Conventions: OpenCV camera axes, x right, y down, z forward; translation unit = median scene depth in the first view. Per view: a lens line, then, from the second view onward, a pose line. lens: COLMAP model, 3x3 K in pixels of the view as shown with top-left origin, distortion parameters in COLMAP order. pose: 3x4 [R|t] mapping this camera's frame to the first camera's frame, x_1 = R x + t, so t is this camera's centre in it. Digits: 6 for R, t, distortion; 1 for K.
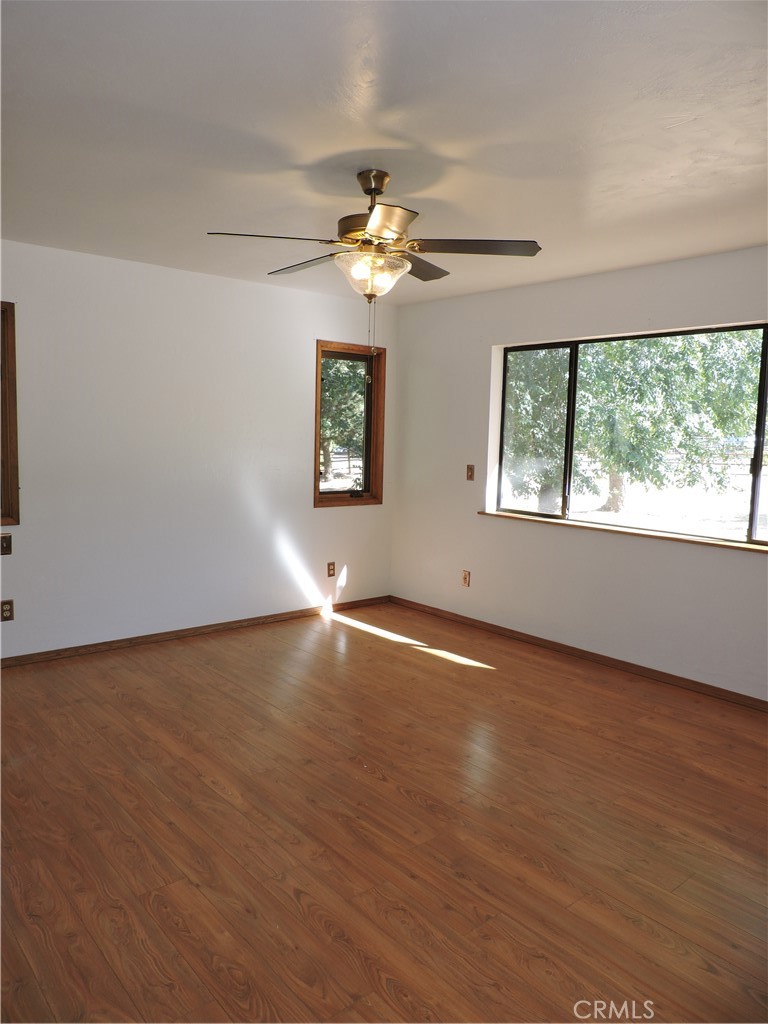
lens RADIAL K [[725.7, 0, 382.1], [0, 725.7, 511.8], [0, 0, 1]] dist [-0.026256, 0.006231]
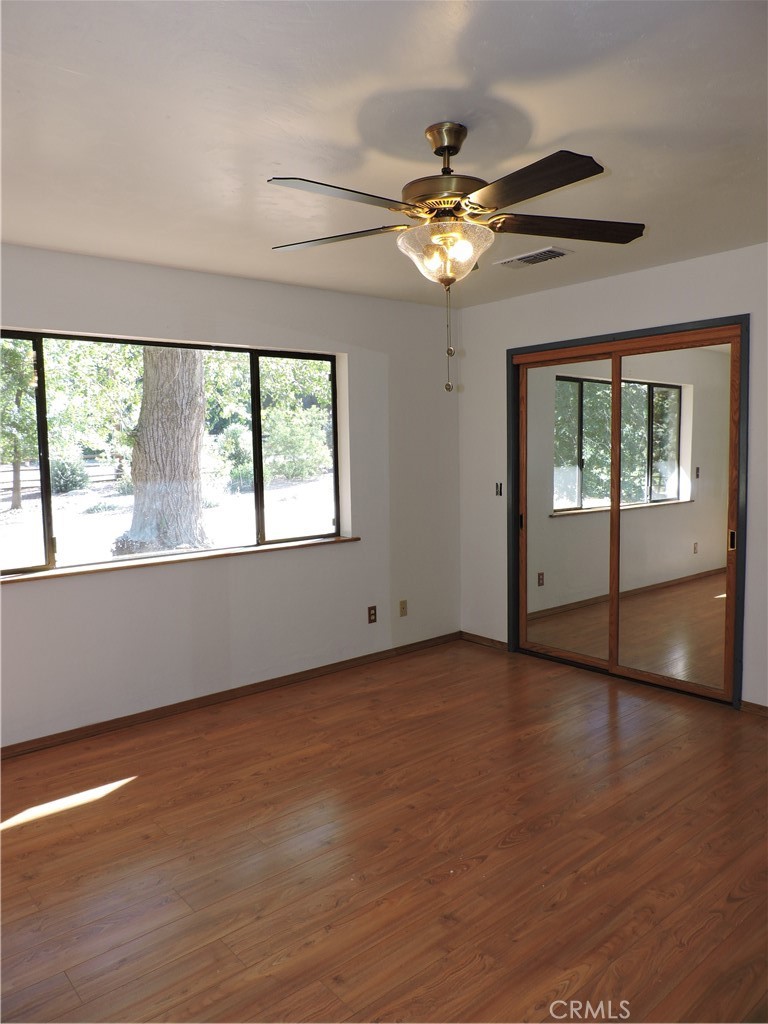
lens RADIAL K [[725.7, 0, 382.0], [0, 725.7, 511.6], [0, 0, 1]] dist [-0.026256, 0.006231]
pose [[0.006551, -0.113476, 0.993519, -0.681429], [0.131111, 0.985061, 0.111645, -0.122457], [-0.991346, 0.129530, 0.021331, 0.892795]]
